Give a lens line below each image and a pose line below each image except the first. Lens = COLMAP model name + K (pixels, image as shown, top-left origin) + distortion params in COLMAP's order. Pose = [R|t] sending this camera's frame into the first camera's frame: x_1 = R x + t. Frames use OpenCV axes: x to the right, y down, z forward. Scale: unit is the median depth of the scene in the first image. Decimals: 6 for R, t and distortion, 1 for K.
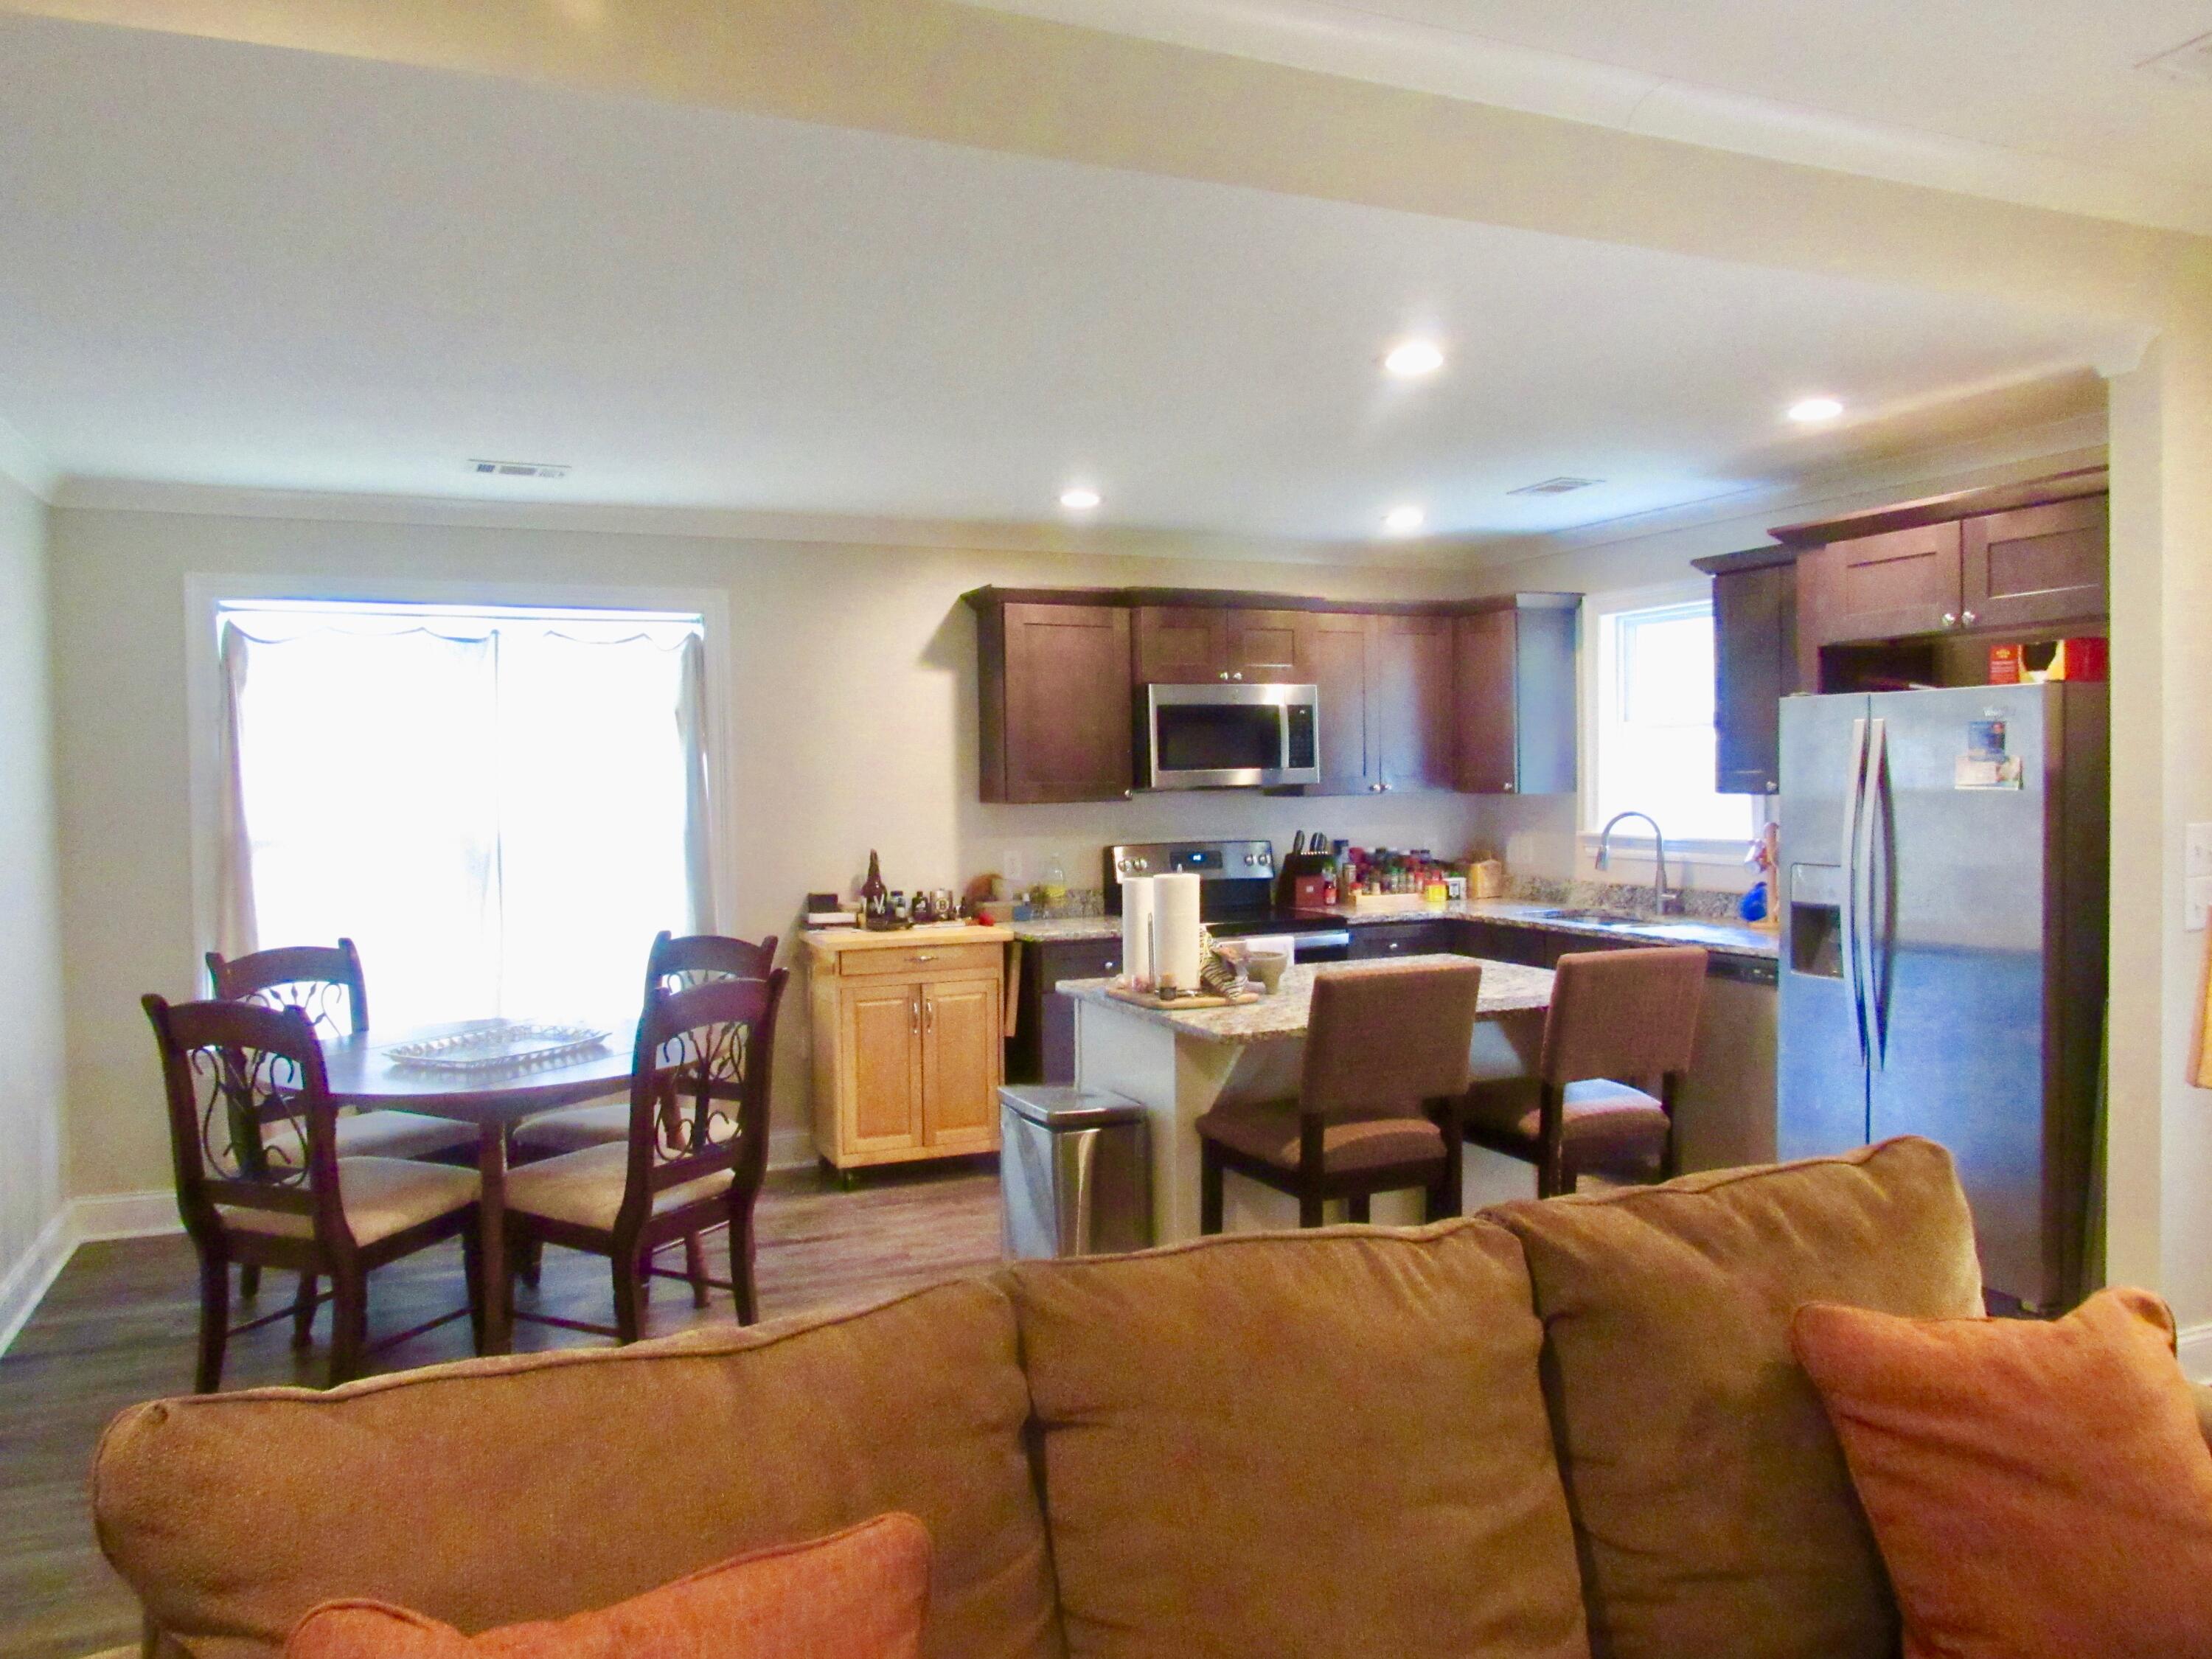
lens RADIAL K [[1572.7, 0, 1091.8], [0, 1572.7, 830.0], [0, 0, 1]] dist [-0.010492, -0.004997]
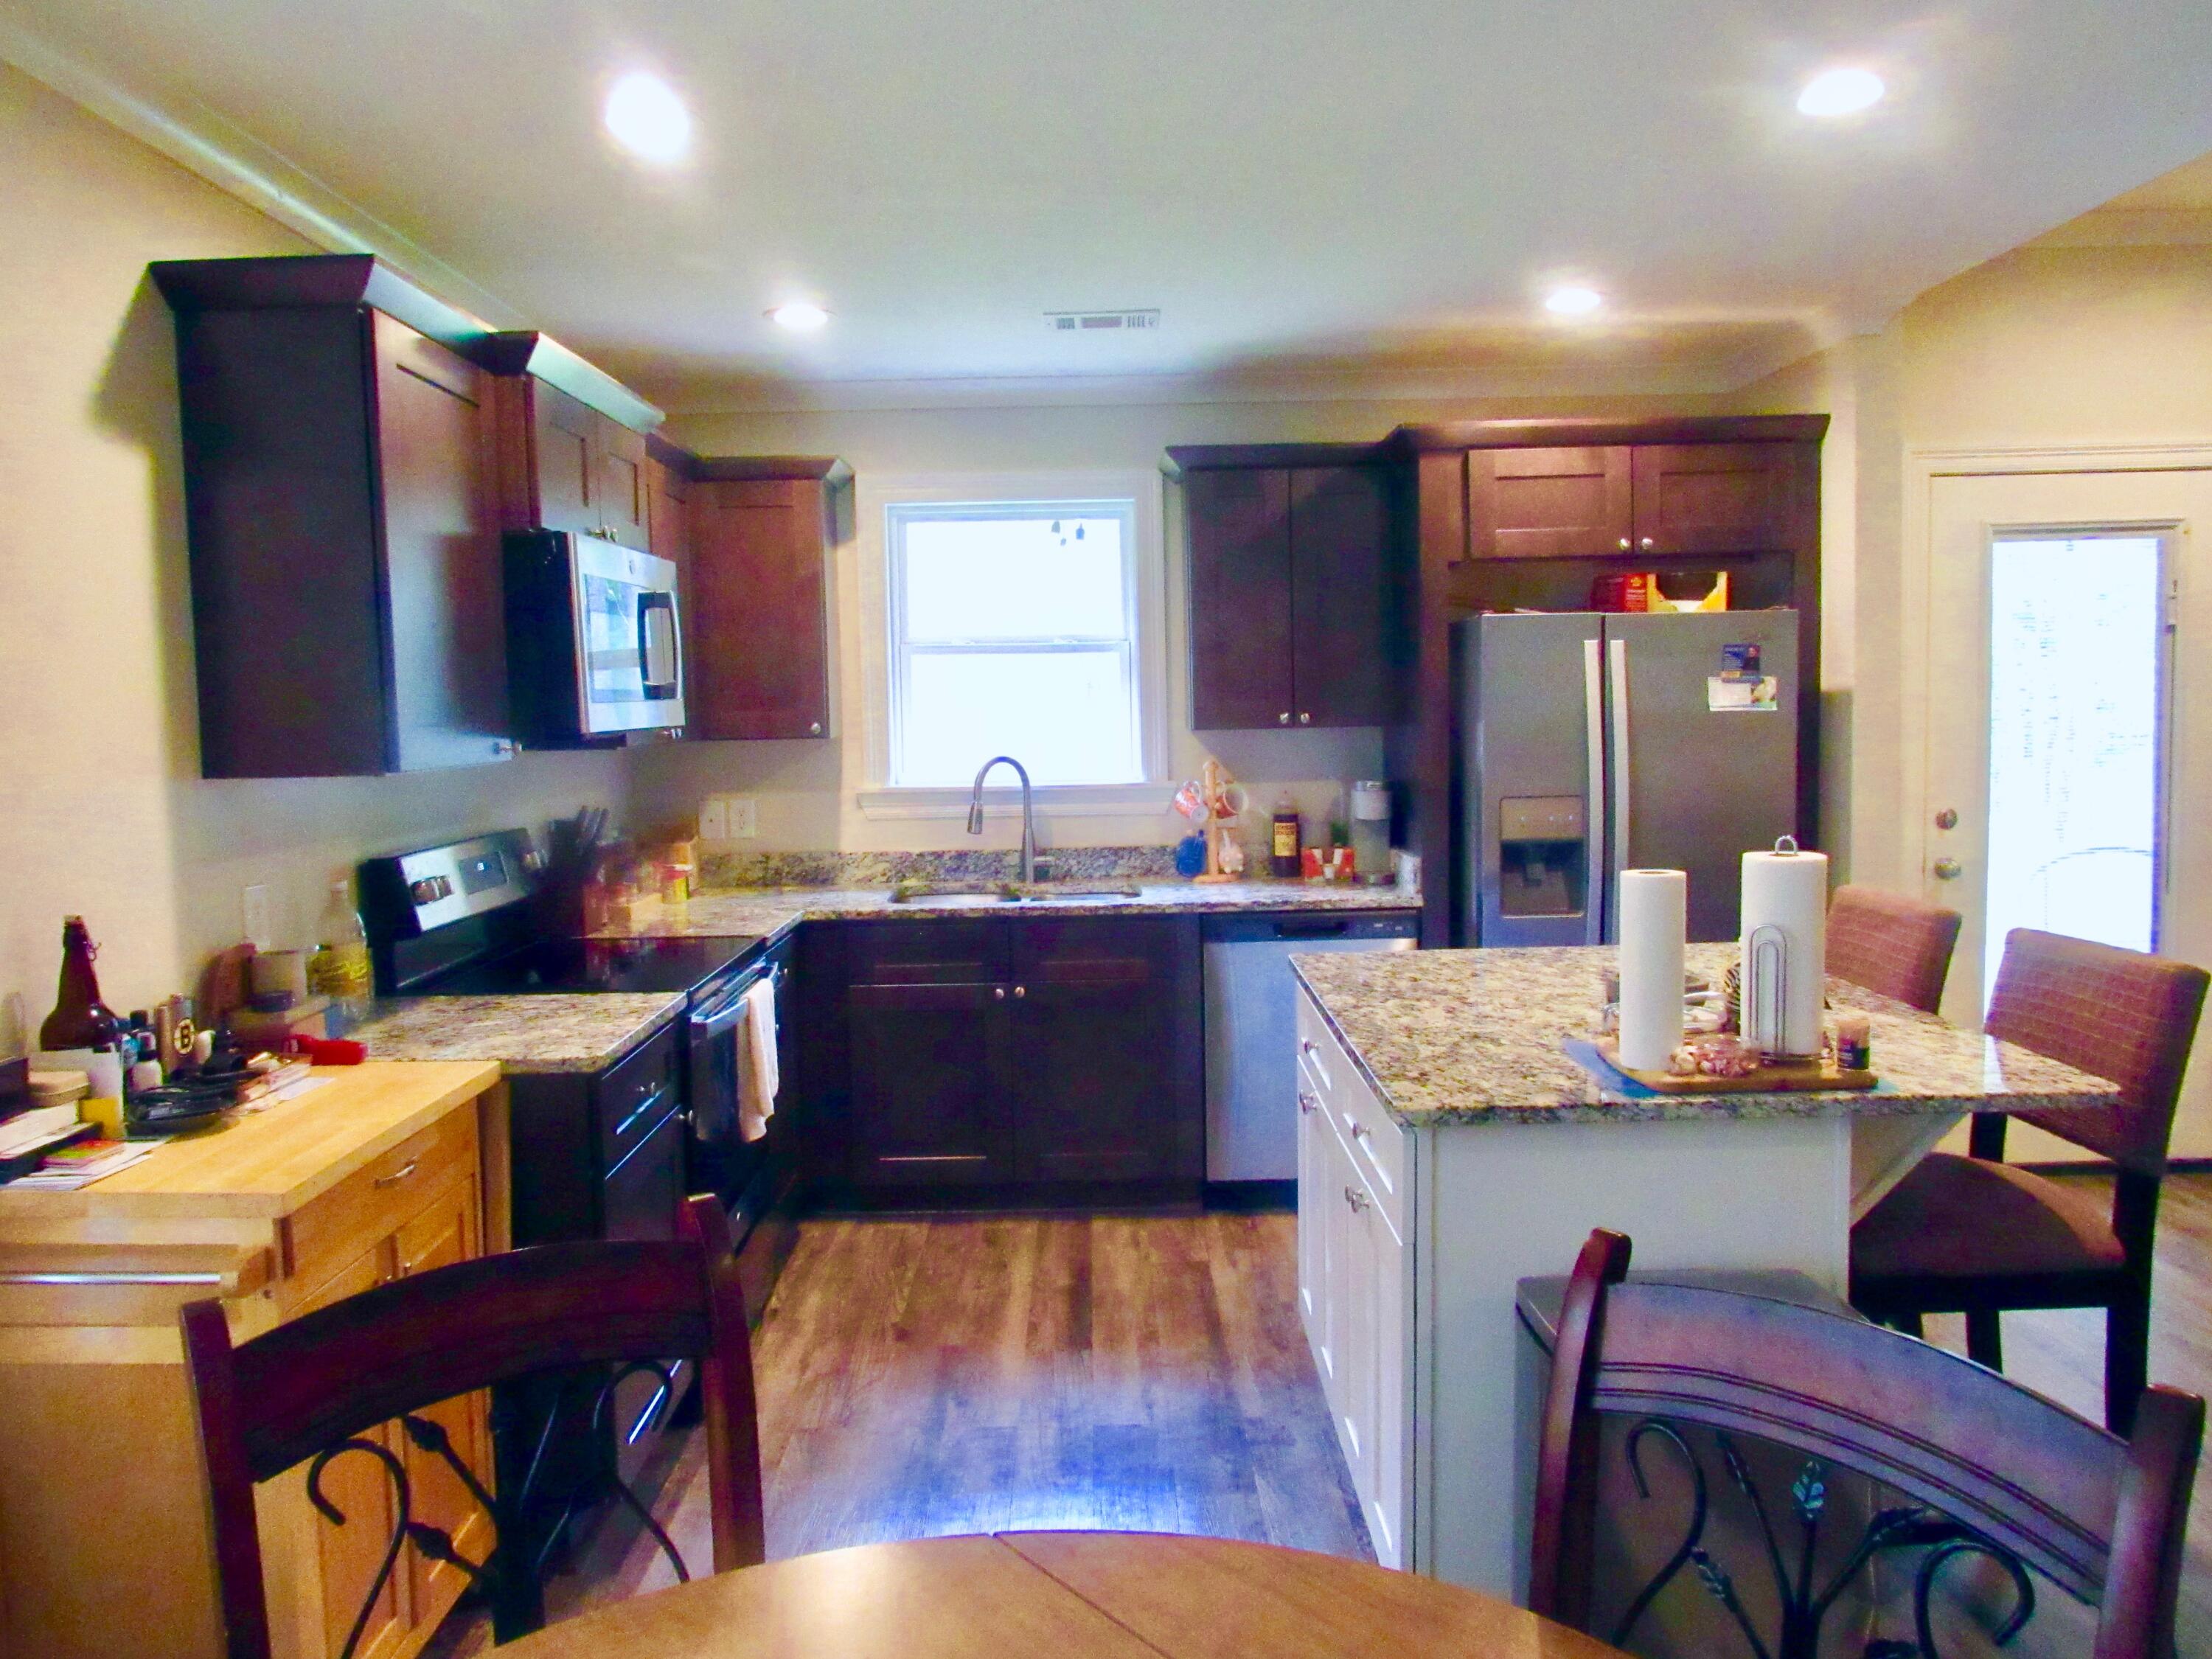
lens RADIAL K [[1572.7, 0, 1099.9], [0, 1572.7, 823.5], [0, 0, 1]] dist [-0.010492, -0.004997]
pose [[0.416242, -0.065303, 0.906906, -0.358760], [0.047004, 0.997629, 0.050262, -0.015874], [-0.908038, 0.021707, 0.418324, 0.627017]]
